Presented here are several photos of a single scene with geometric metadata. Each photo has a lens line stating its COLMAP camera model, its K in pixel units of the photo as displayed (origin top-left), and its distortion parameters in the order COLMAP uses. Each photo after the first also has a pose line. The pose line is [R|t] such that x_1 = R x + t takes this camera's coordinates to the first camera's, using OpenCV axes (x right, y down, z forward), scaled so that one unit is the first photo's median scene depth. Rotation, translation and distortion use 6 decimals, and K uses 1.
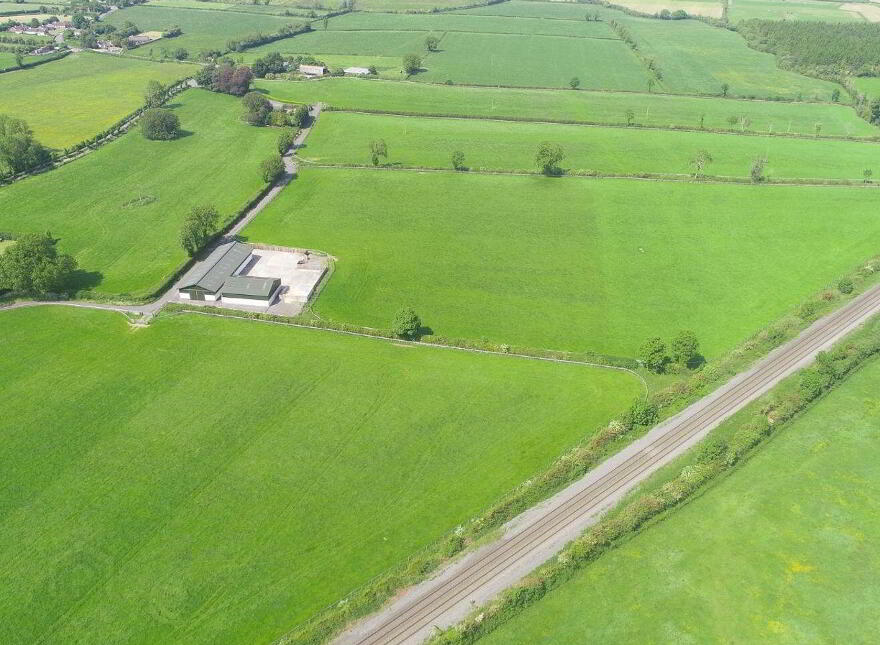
lens RADIAL K [[771.2, 0, 440.0], [0, 771.2, 322.5], [0, 0, 1]] dist [0.000774, -0.006859]
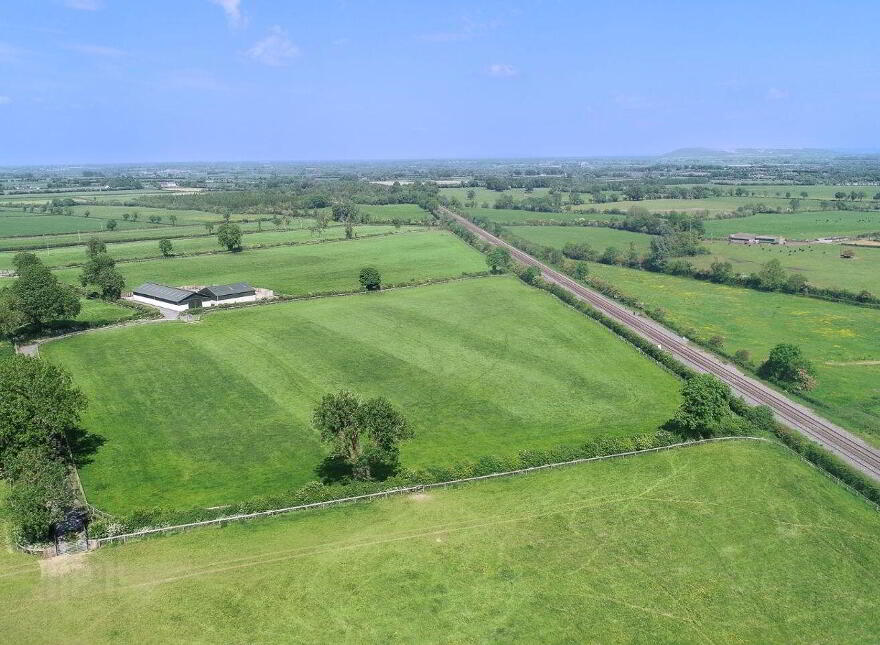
lens RADIAL K [[771.2, 0, 440.0], [0, 771.2, 322.5], [0, 0, 1]] dist [0.000774, -0.006859]
pose [[0.586784, -0.191665, 0.786733, -0.702087], [0.409998, 0.908159, -0.084550, 0.157612], [-0.698274, 0.372172, 0.611475, 0.090708]]
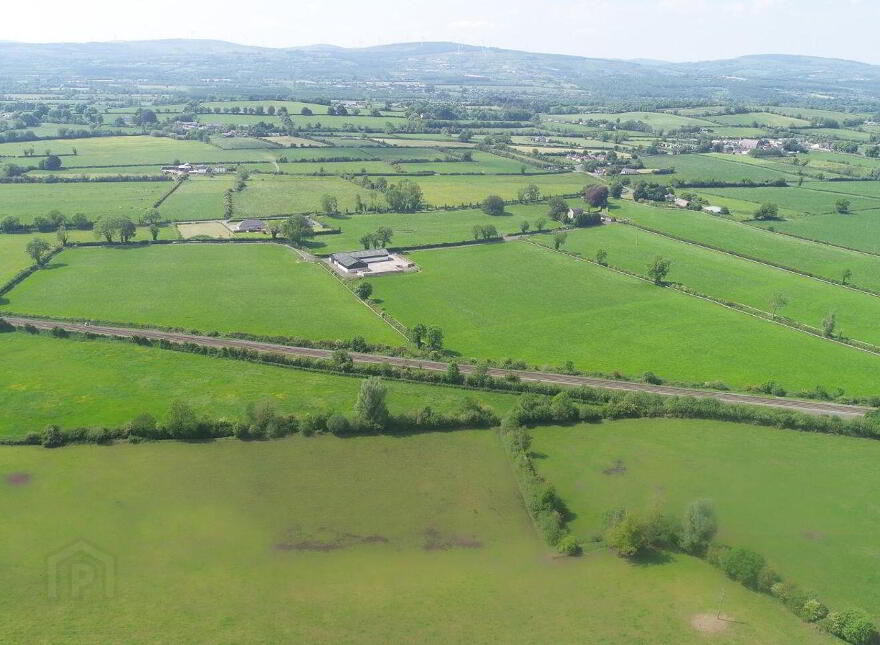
lens RADIAL K [[771.2, 0, 440.0], [0, 771.2, 322.5], [0, 0, 1]] dist [0.000774, -0.006859]
pose [[0.595144, 0.257679, -0.761187, 0.949121], [-0.401429, 0.915882, -0.003815, 0.004850], [0.696175, 0.307833, 0.648521, 0.008730]]
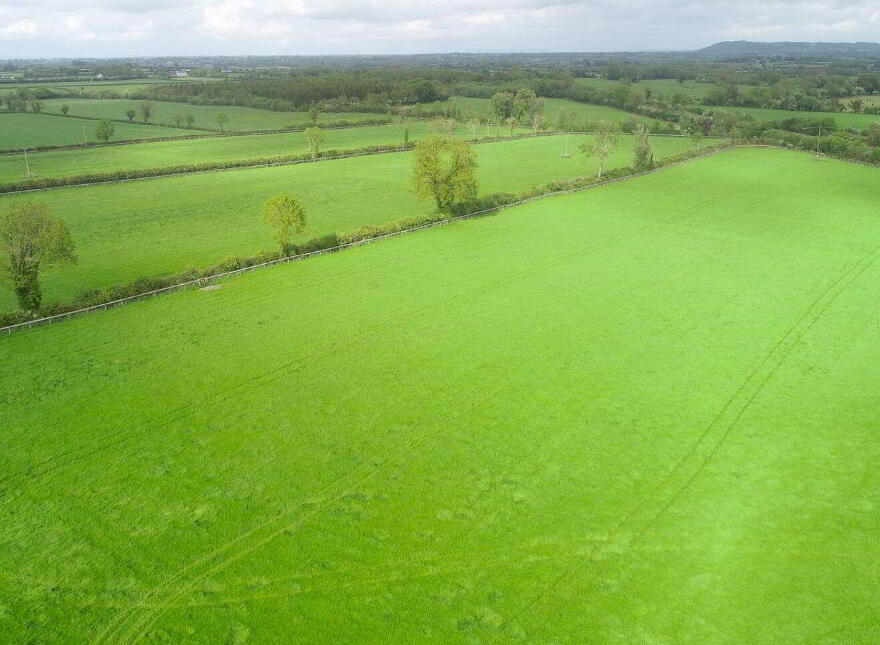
lens RADIAL K [[776.2, 0, 440.0], [0, 776.2, 322.5], [0, 0, 1]] dist [0.003898, 0.011910]
pose [[0.594255, -0.283172, 0.752778, -0.216481], [0.405350, 0.913852, 0.023774, -0.168016], [-0.694660, 0.291011, 0.657845, 0.820975]]
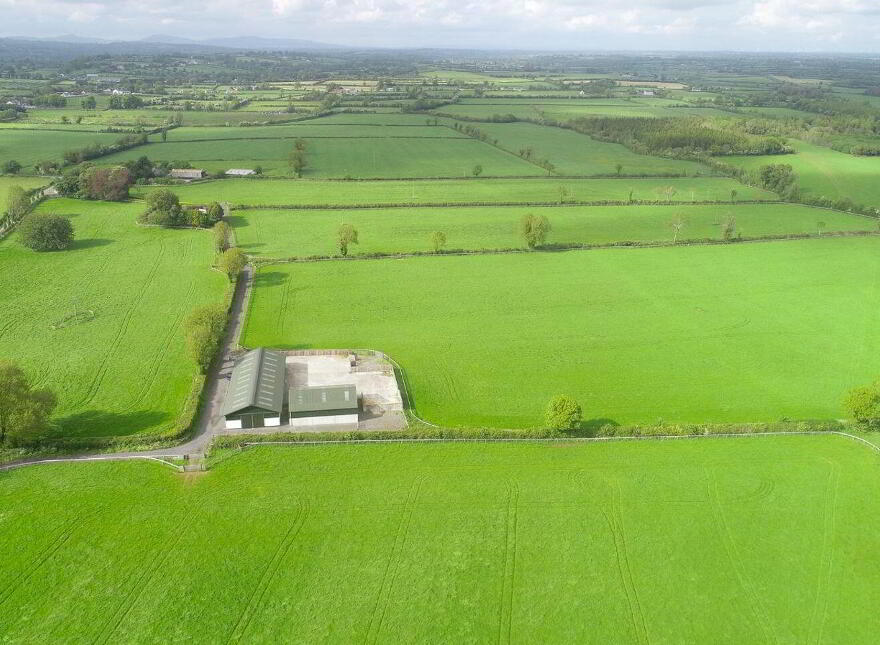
lens RADIAL K [[771.2, 0, 440.0], [0, 771.2, 322.5], [0, 0, 1]] dist [0.000774, -0.006859]
pose [[0.956252, -0.104406, 0.273278, -0.244942], [0.145527, 0.980133, -0.134766, -0.002589], [-0.253778, 0.168639, 0.952448, 0.197970]]
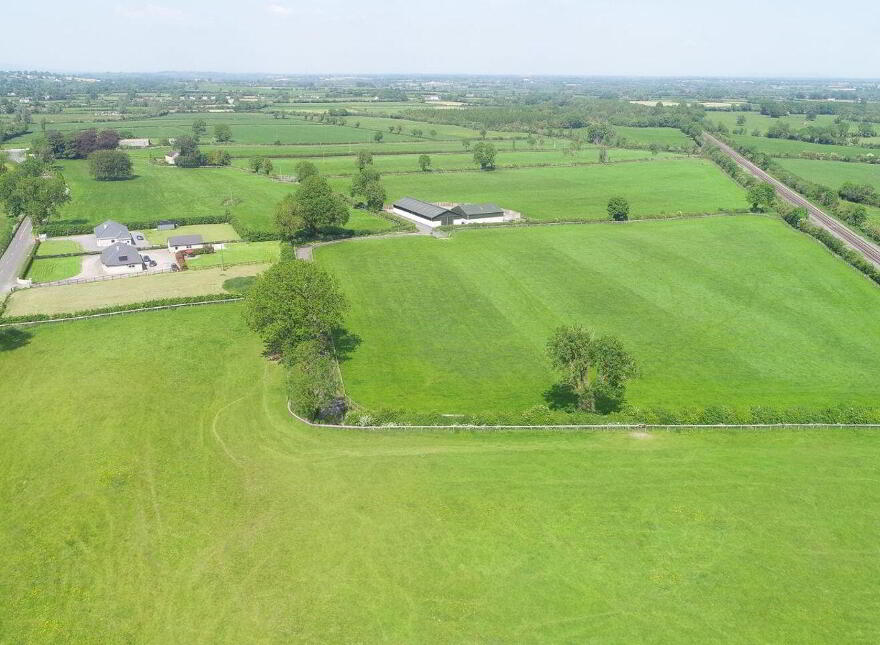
lens RADIAL K [[771.2, 0, 440.0], [0, 771.2, 322.5], [0, 0, 1]] dist [0.000774, -0.006859]
pose [[0.814087, -0.185639, 0.550274, -0.709038], [0.283118, 0.954172, -0.096954, 0.155186], [-0.507057, 0.234722, 0.829336, 0.081058]]
